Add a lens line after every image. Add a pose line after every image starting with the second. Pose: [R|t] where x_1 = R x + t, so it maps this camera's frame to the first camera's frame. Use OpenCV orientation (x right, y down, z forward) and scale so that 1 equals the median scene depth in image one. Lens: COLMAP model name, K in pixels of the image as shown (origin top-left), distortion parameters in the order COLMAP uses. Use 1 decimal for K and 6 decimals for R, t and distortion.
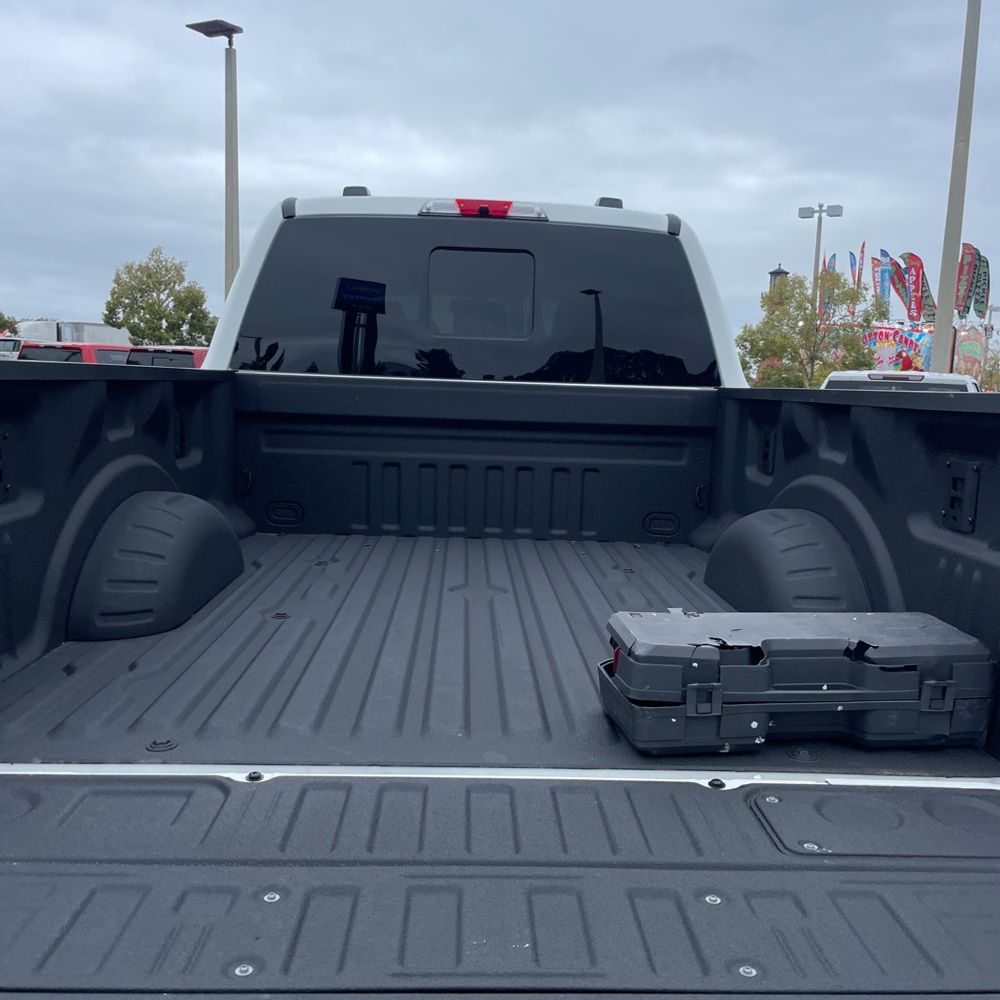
lens RADIAL K [[1020.7, 0, 499.7], [0, 1020.7, 511.1], [0, 0, 1]] dist [0.023880, 0.000000]
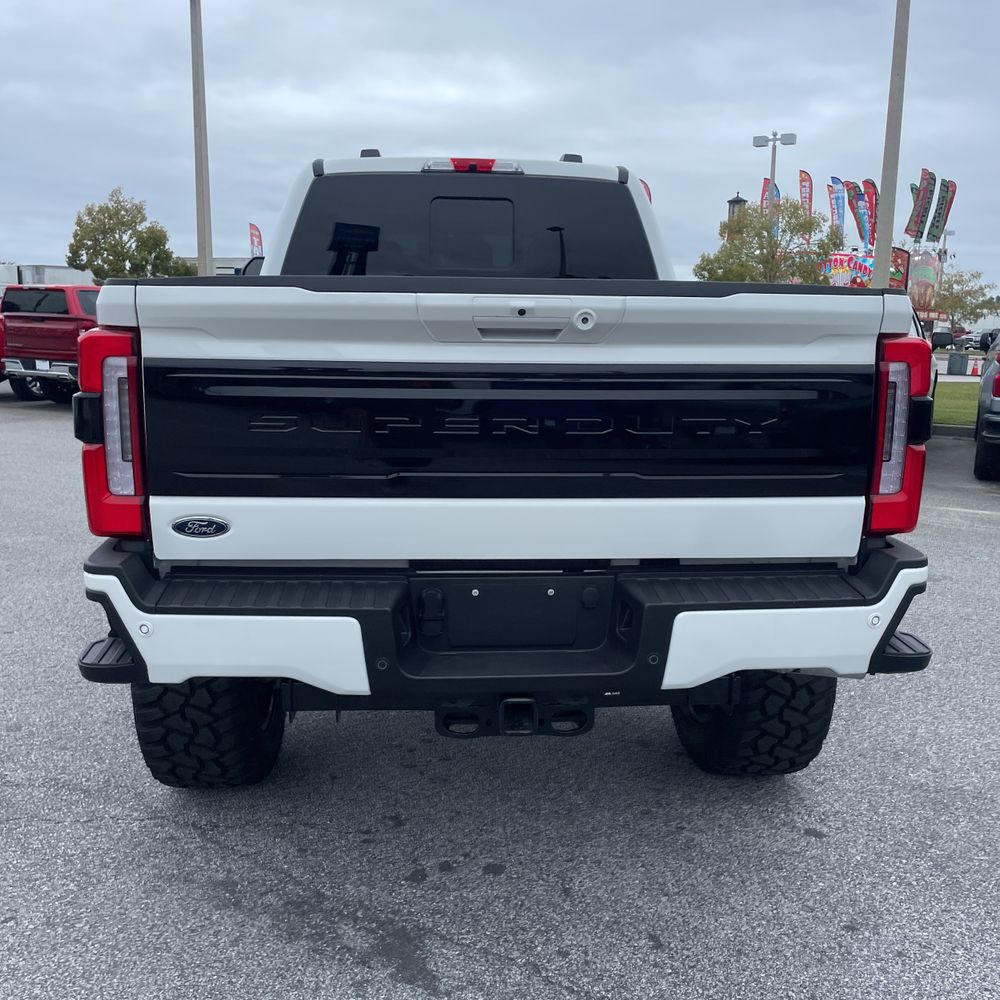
lens RADIAL K [[1020.7, 0, 493.4], [0, 1020.7, 496.1], [0, 0, 1]] dist [0.023880, 0.000000]
pose [[0.999248, -0.027297, 0.027545, -0.003230], [0.025956, 0.998514, 0.047918, 0.004696], [-0.028812, -0.047167, 0.998471, -0.025278]]
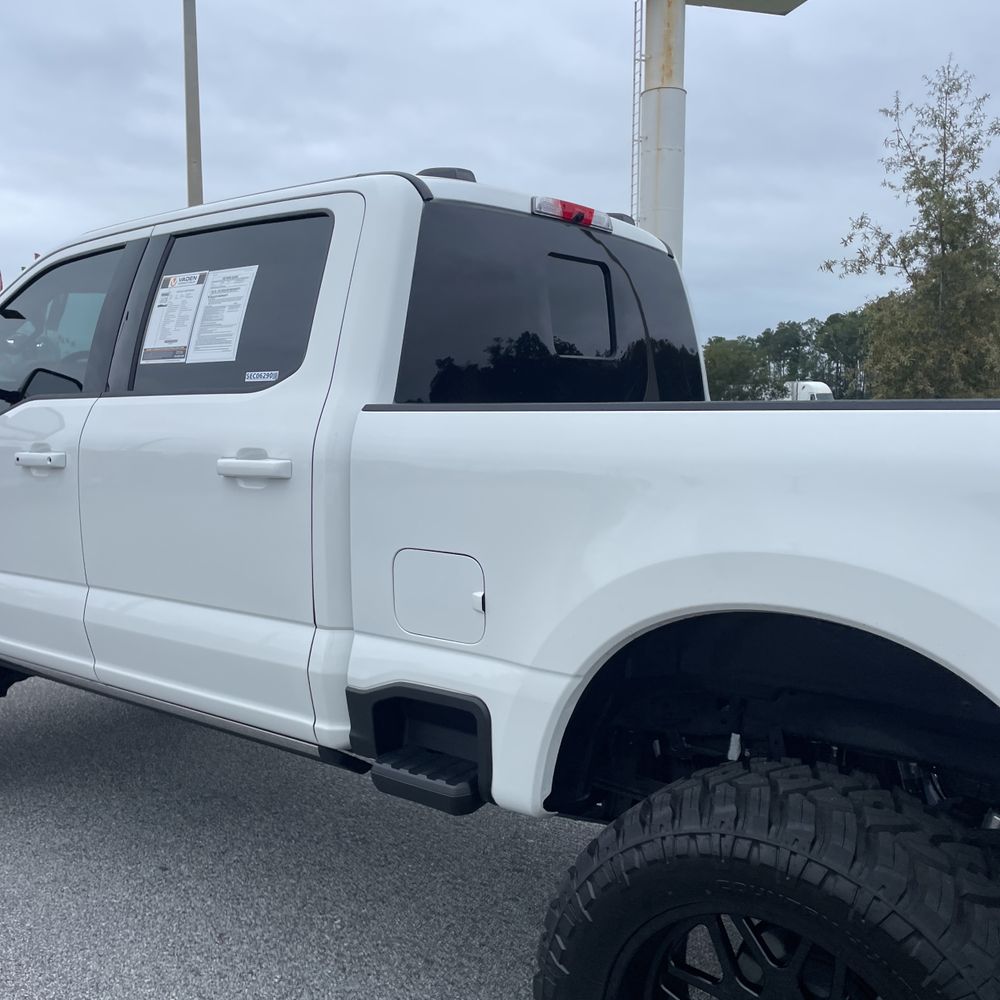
lens RADIAL K [[1020.7, 0, 494.5], [0, 1020.7, 492.3], [0, 0, 1]] dist [0.023880, 0.000000]
pose [[0.631704, -0.105312, 0.768023, -0.068769], [0.125985, 0.991505, 0.032333, -0.008179], [-0.764904, 0.076335, 0.639605, 0.044251]]
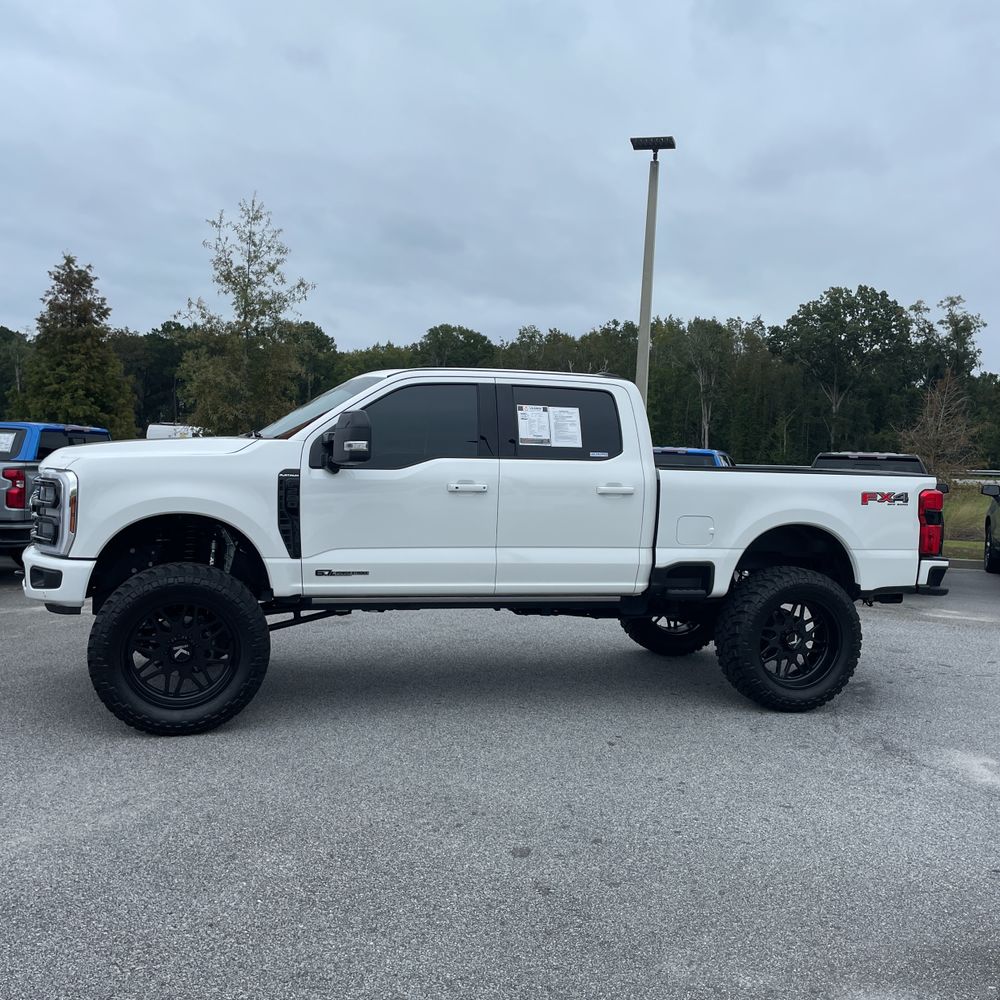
lens RADIAL K [[1020.7, 0, 485.4], [0, 1020.7, 510.3], [0, 0, 1]] dist [0.023880, 0.000000]
pose [[-0.228367, -0.101709, 0.968248, -0.189425], [0.082966, 0.988877, 0.123444, -0.029219], [-0.970034, 0.108522, -0.217388, 0.156524]]
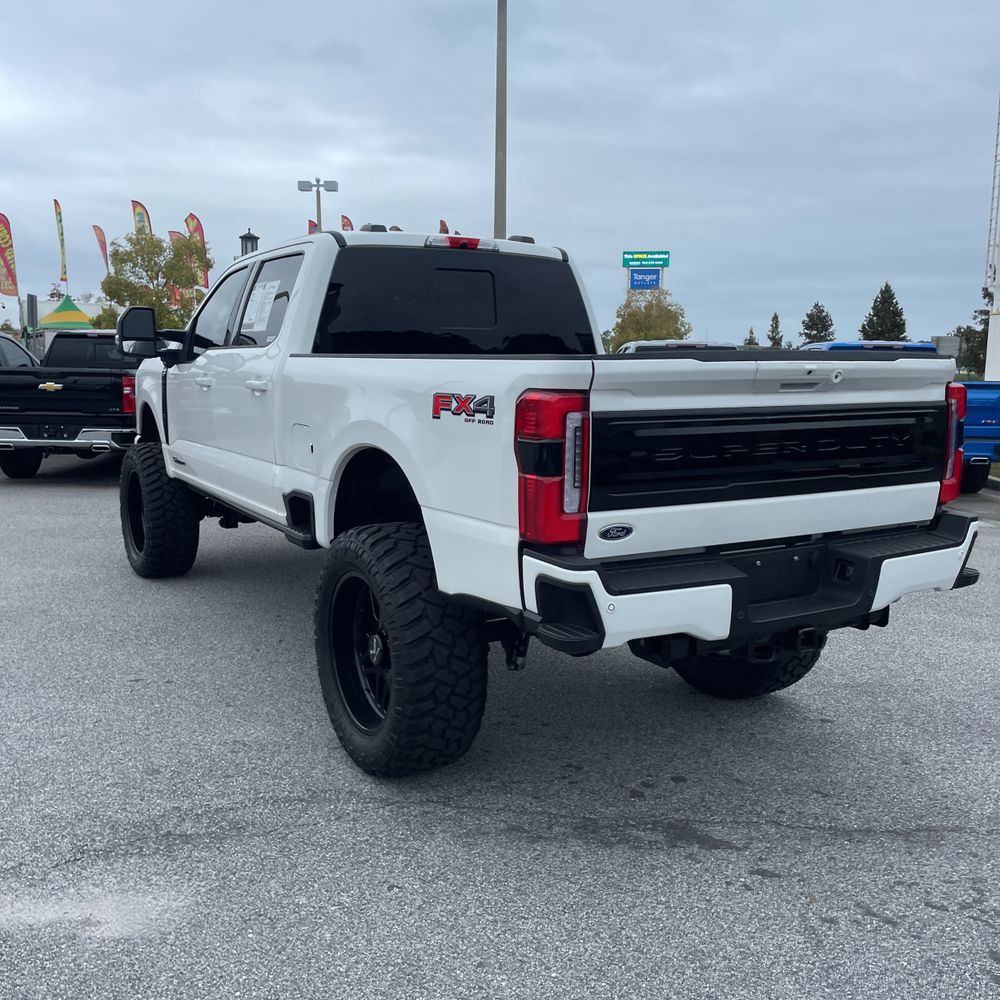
lens RADIAL K [[1020.7, 0, 491.1], [0, 1020.7, 500.1], [0, 0, 1]] dist [0.023880, 0.000000]
pose [[0.879466, -0.096603, 0.466055, -0.064570], [0.085376, 0.995323, 0.045201, 0.001835], [-0.468242, 0.000038, 0.883600, -0.032693]]
